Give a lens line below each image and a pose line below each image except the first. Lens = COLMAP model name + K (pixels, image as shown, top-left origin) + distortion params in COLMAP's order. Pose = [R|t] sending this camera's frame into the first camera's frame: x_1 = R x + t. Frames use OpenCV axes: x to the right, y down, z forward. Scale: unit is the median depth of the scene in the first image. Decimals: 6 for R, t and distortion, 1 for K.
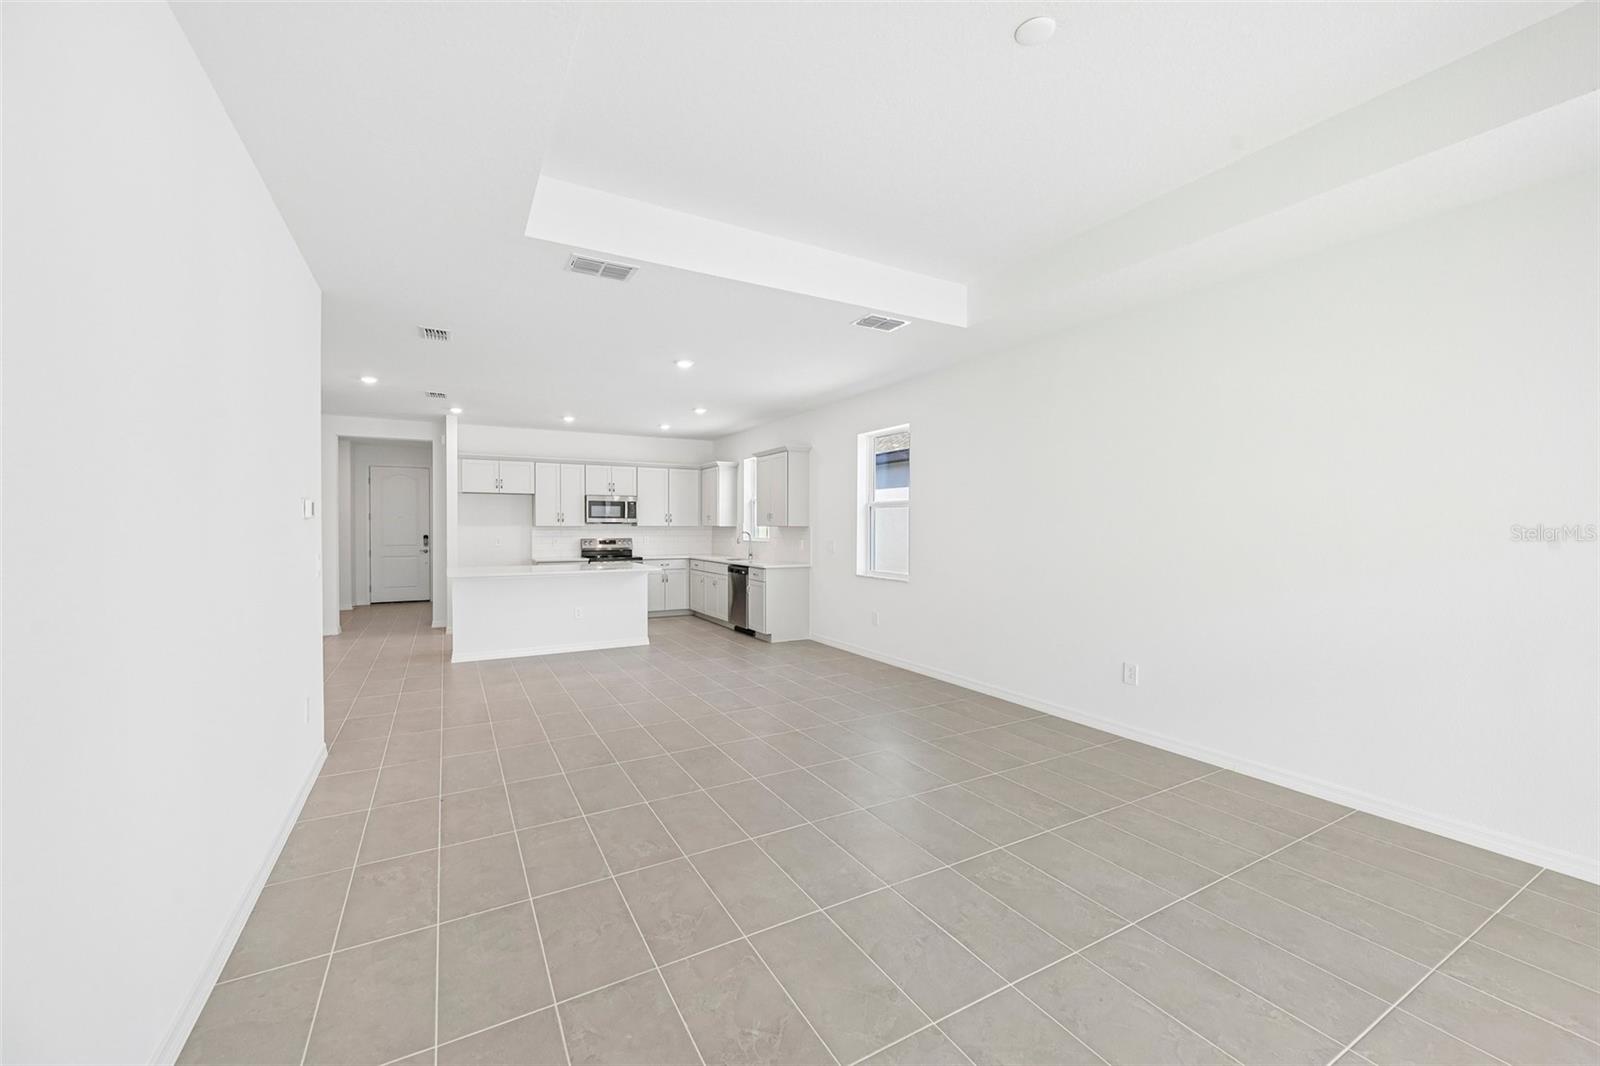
lens RADIAL K [[630.4, 0, 802.0], [0, 630.4, 533.1], [0, 0, 1]] dist [-0.001196, -0.000012]
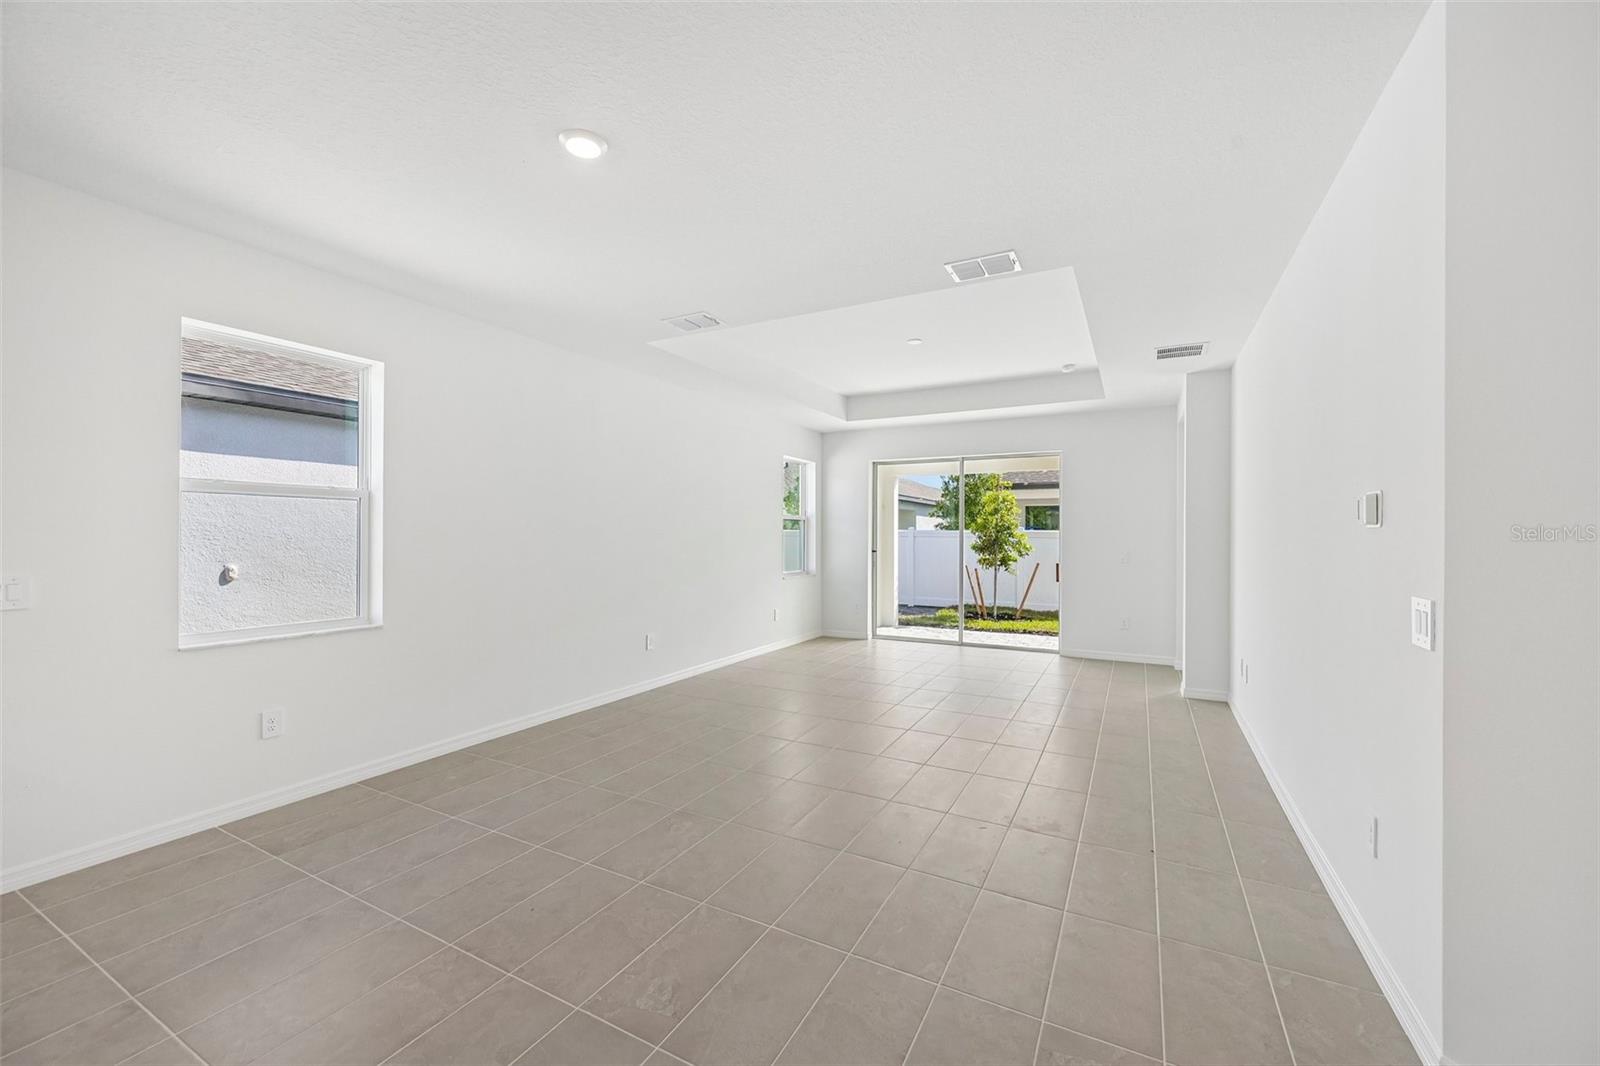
lens RADIAL K [[630.4, 0, 802.0], [0, 630.4, 533.1], [0, 0, 1]] dist [-0.001196, -0.000012]
pose [[-0.535072, 0.000045, 0.844807, -0.362826], [0.007030, 0.999966, 0.004400, -0.007396], [-0.844777, 0.008293, -0.535053, 0.647690]]
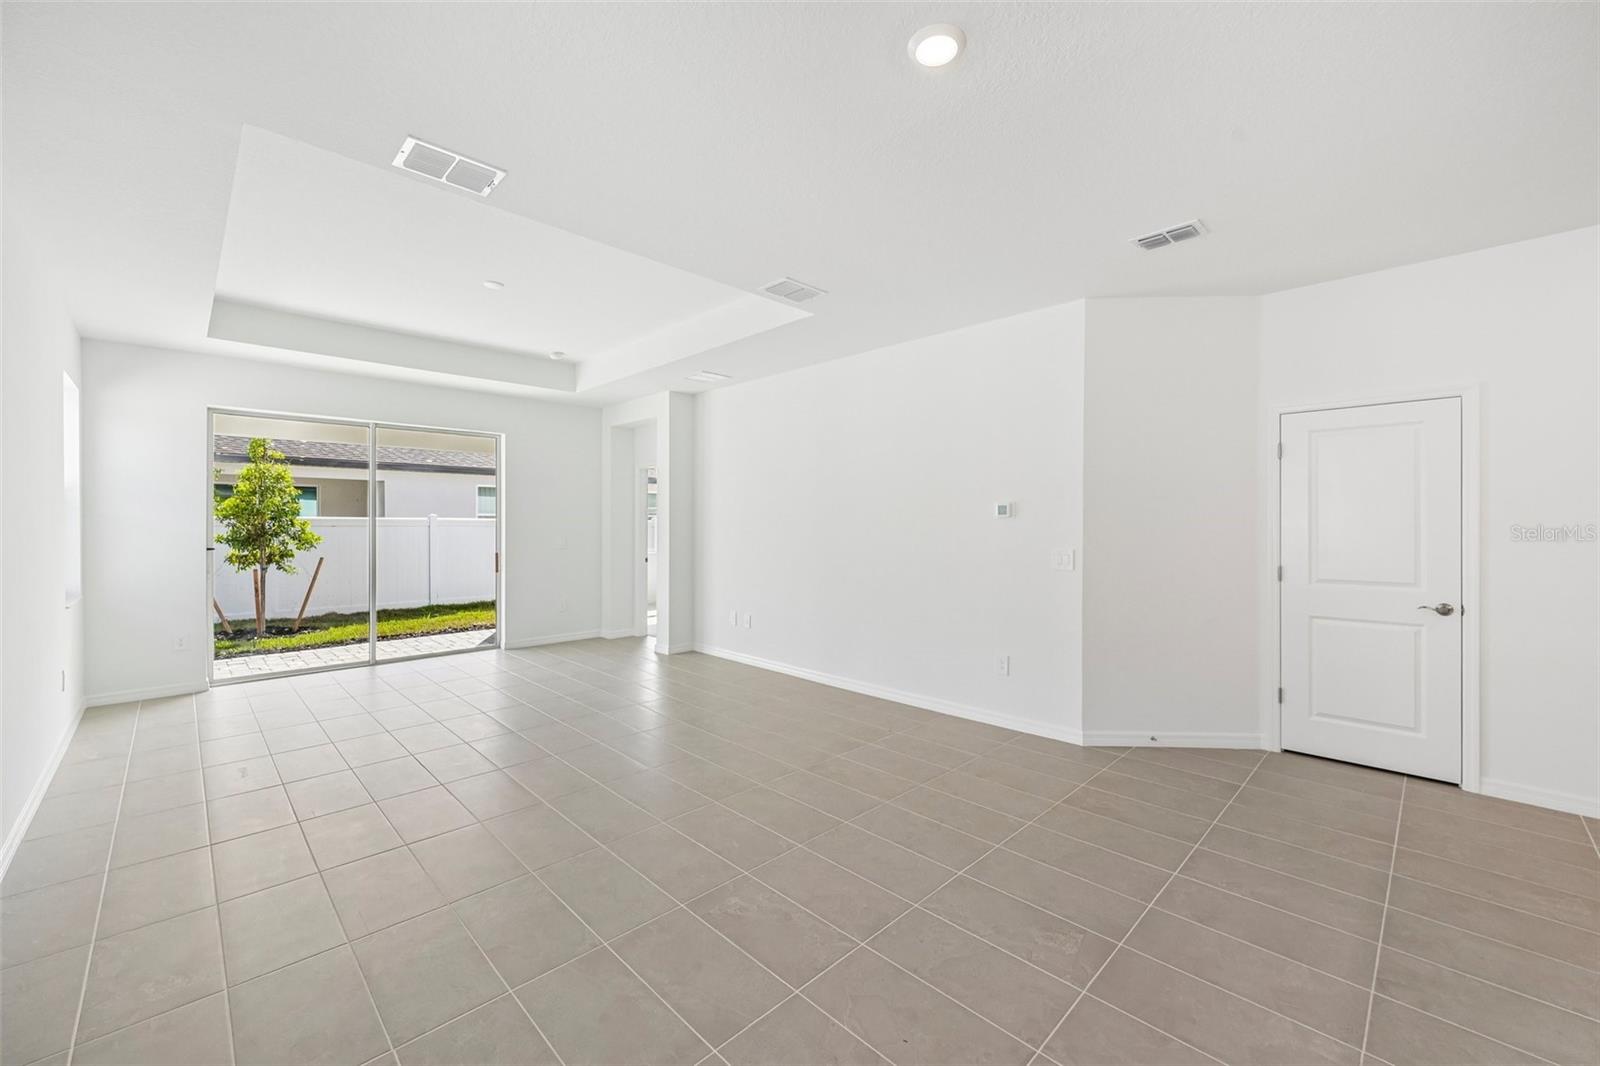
lens RADIAL K [[634.3, 0, 799.7], [0, 634.3, 527.4], [0, 0, 1]] dist [-0.000753, 0.000482]
pose [[-0.965470, 0.000585, -0.260514, -0.015259], [-0.004155, 0.999836, 0.017642, -0.008805], [0.260481, 0.018116, -0.965309, 0.772179]]
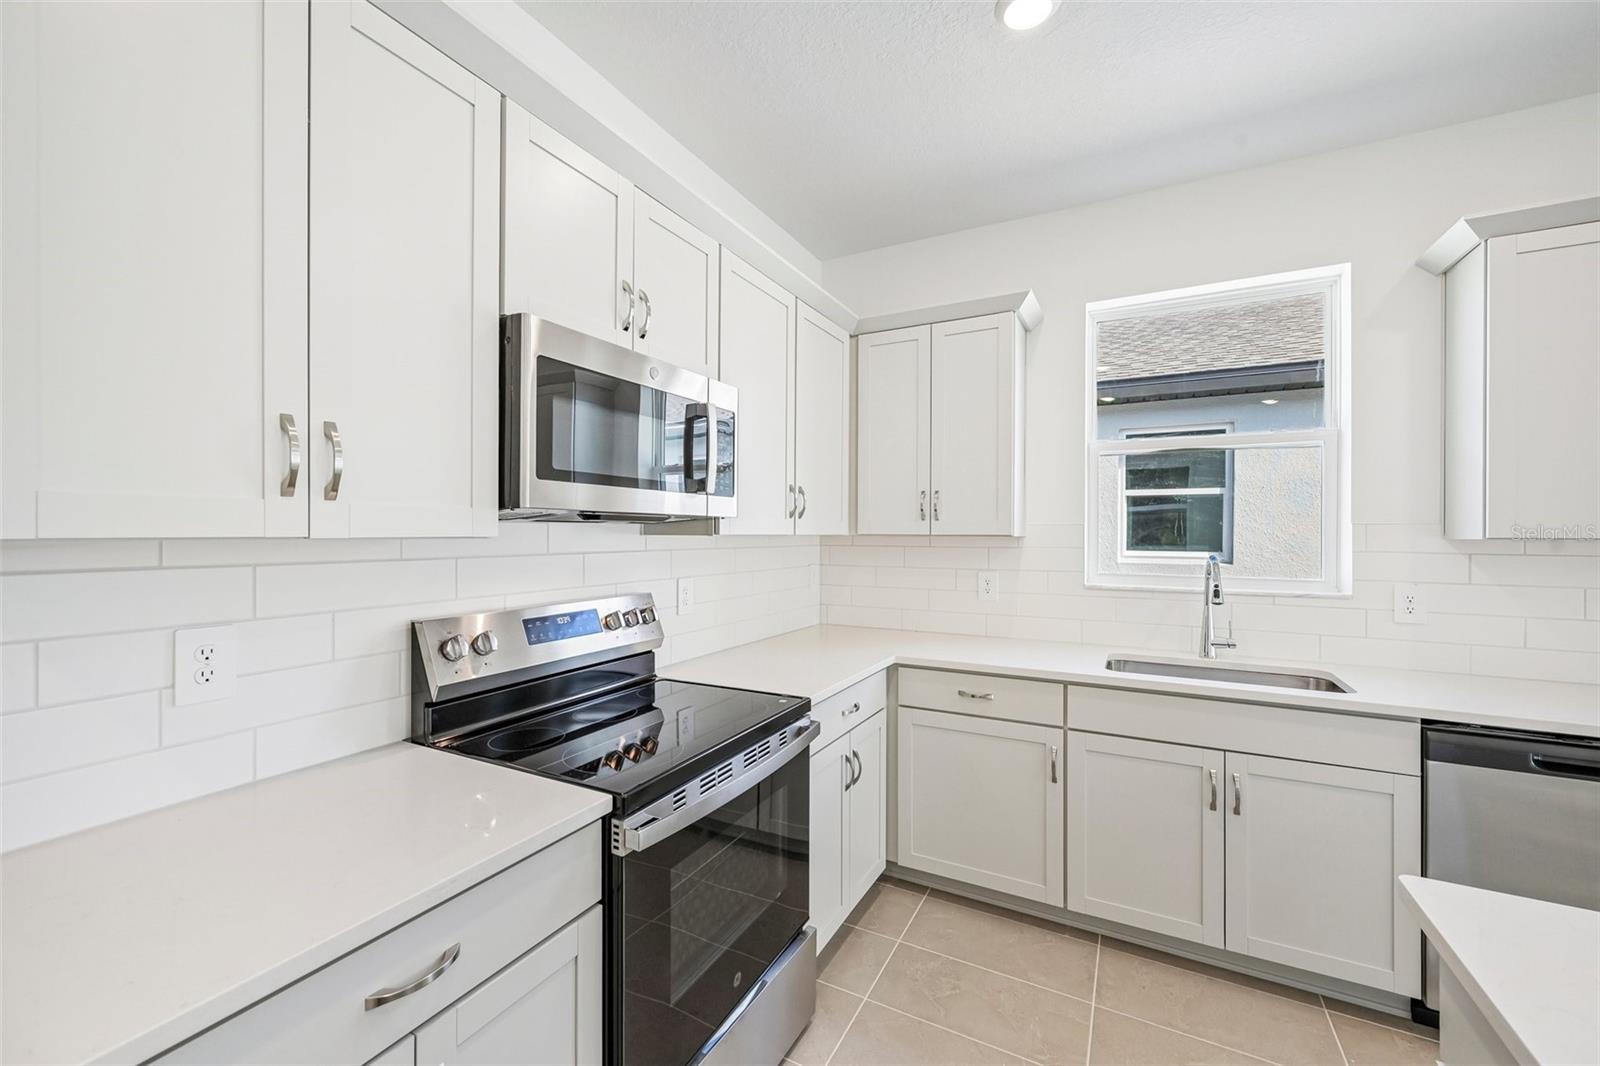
lens RADIAL K [[630.4, 0, 802.0], [0, 630.4, 533.1], [0, 0, 1]] dist [-0.001196, -0.000012]
pose [[0.845301, 0.002248, 0.534286, -0.361196], [0.003028, 0.999955, -0.008998, -0.010452], [-0.534282, 0.009224, 0.845256, 0.845018]]
